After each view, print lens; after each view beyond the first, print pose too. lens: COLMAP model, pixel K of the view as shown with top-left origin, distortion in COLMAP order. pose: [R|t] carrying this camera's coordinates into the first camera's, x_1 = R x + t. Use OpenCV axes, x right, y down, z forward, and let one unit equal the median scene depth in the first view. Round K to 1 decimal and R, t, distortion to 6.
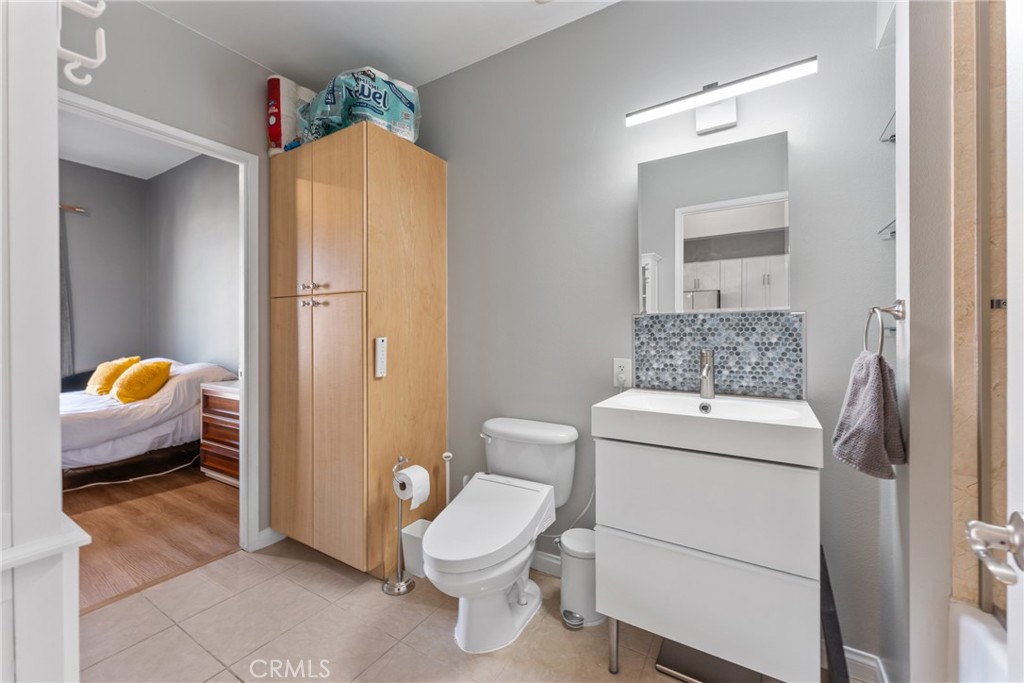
lens RADIAL K [[412.3, 0, 510.3], [0, 412.3, 330.8], [0, 0, 1]] dist [-0.000176, -0.000114]
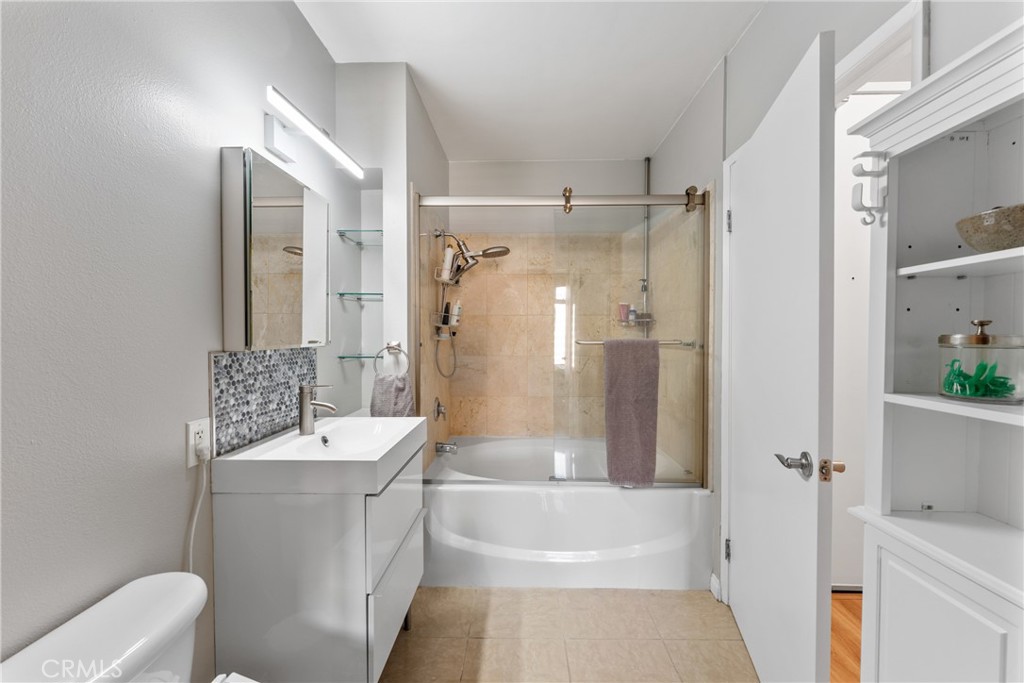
lens RADIAL K [[412.3, 0, 510.3], [0, 412.3, 330.8], [0, 0, 1]] dist [-0.000176, -0.000114]
pose [[-0.503954, 0.007237, 0.863700, -0.574341], [-0.000304, 0.999963, -0.008556, -0.071829], [-0.863730, -0.004574, -0.503933, 0.974308]]
